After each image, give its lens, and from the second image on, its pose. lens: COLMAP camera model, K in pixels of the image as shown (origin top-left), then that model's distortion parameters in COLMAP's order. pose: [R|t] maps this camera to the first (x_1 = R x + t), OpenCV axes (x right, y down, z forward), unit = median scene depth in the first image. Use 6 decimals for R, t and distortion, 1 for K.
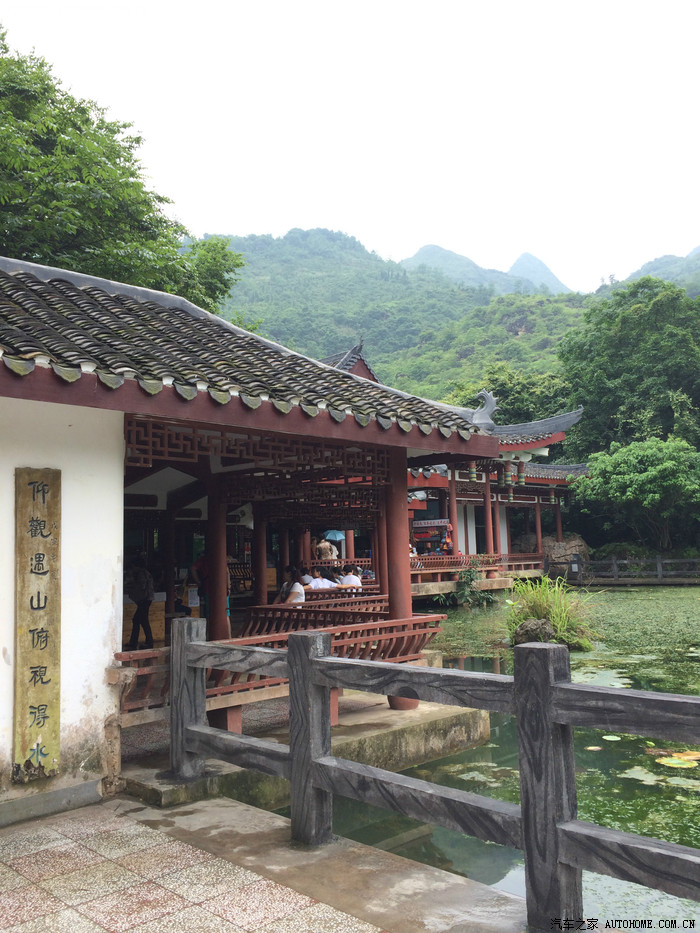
lens RADIAL K [[796.4, 0, 344.5], [0, 796.4, 470.1], [0, 0, 1]] dist [0.097509, -0.120602]
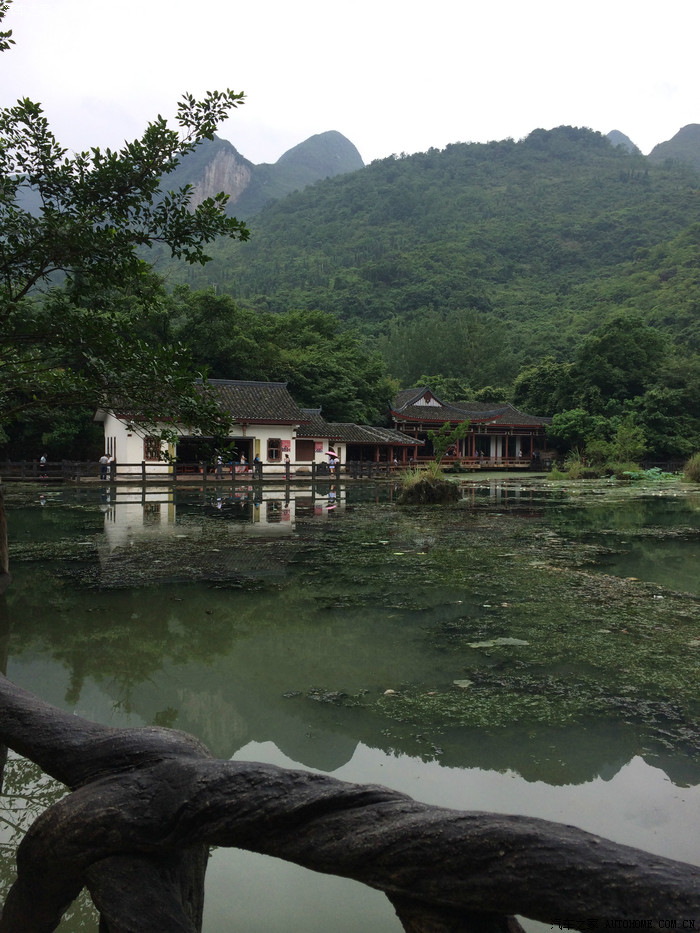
lens RADIAL K [[796.1, 0, 350.0], [0, 796.1, 466.5], [0, 0, 1]] dist [0.089911, -0.109121]
pose [[0.955832, 0.037939, -0.291454, 0.827496], [-0.000819, 0.991974, 0.126439, -0.313756], [0.293912, -0.120616, 0.948192, -2.632013]]
